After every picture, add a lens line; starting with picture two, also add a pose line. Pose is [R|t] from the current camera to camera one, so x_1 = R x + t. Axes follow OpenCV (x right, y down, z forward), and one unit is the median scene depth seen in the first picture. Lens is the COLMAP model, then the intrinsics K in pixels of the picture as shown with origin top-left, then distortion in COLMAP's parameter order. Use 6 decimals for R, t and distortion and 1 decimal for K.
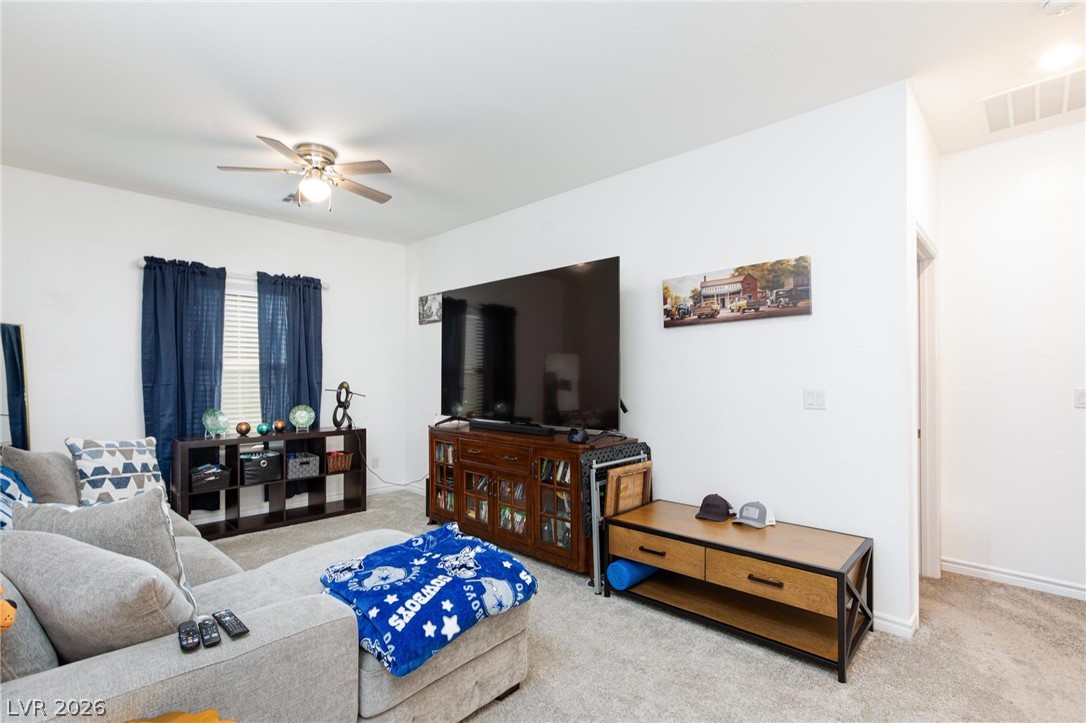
lens RADIAL K [[503.5, 0, 533.8], [0, 503.5, 371.7], [0, 0, 1]] dist [-0.022995, 0.006334]
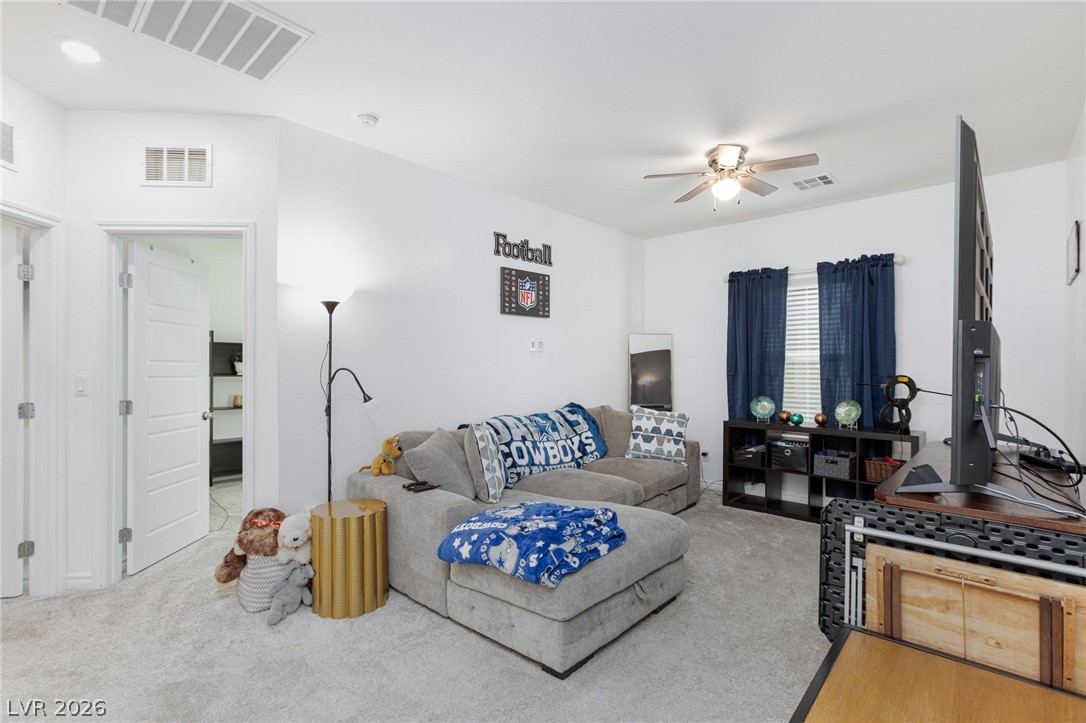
lens RADIAL K [[503.5, 0, 536.1], [0, 503.5, 359.8], [0, 0, 1]] dist [-0.022995, 0.006334]
pose [[0.049626, -0.009362, -0.998724, 0.432252], [0.001611, 0.999956, -0.009294, 0.001919], [0.998767, -0.001148, 0.049639, 0.401838]]
